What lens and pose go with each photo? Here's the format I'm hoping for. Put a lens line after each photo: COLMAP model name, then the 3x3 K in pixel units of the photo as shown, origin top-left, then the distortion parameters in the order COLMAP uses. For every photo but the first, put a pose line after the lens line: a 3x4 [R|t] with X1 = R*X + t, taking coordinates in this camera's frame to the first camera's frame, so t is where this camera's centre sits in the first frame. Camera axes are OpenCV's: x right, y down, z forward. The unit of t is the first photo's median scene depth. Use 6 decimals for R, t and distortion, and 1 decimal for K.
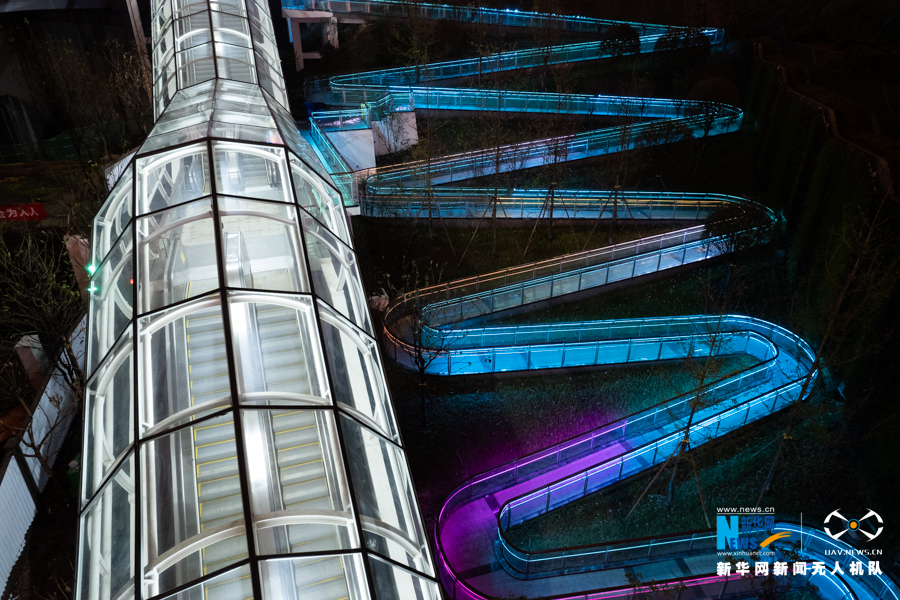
lens RADIAL K [[578.1, 0, 455.3], [0, 578.1, 301.2], [0, 0, 1]] dist [-0.050071, 0.031460]
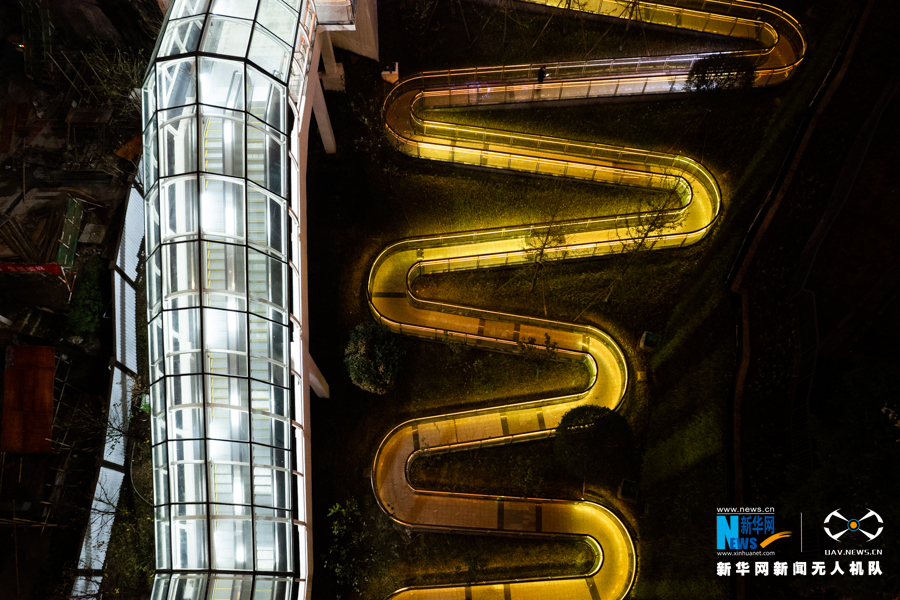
lens RADIAL K [[578.1, 0, 448.5], [0, 578.1, 301.2], [0, 0, 1]] dist [-0.050071, 0.031460]
pose [[0.943445, 0.293174, -0.154795, 0.463123], [-0.146454, 0.787433, 0.598749, -0.544269], [0.297428, -0.542217, 0.785836, -0.280146]]
